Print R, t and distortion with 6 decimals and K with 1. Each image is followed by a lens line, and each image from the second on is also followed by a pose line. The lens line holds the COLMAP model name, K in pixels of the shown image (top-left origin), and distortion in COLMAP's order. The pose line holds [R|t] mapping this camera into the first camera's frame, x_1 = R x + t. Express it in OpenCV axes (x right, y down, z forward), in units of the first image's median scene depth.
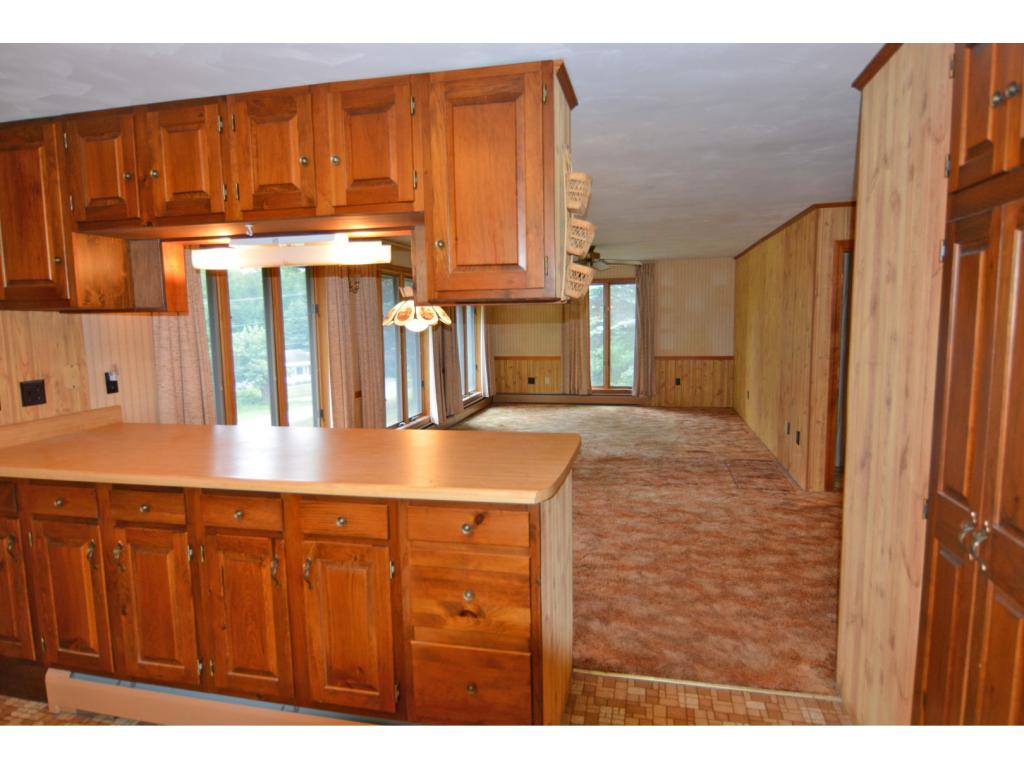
lens RADIAL K [[624.5, 0, 507.0], [0, 624.5, 387.1], [0, 0, 1]] dist [-0.002834, -0.004001]
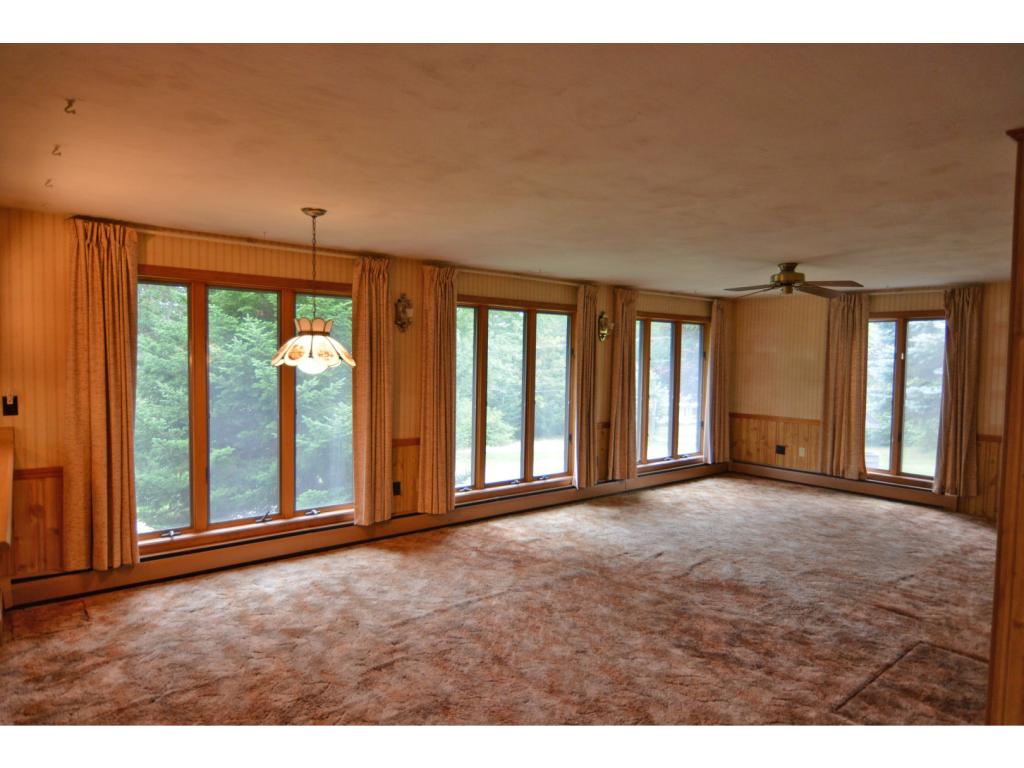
lens RADIAL K [[624.5, 0, 504.2], [0, 624.5, 385.2], [0, 0, 1]] dist [-0.002834, -0.004001]
pose [[0.789250, 0.056913, -0.611429, 0.236855], [-0.098062, 0.994599, -0.034002, -0.029990], [0.606192, 0.086794, 0.790568, 0.214835]]
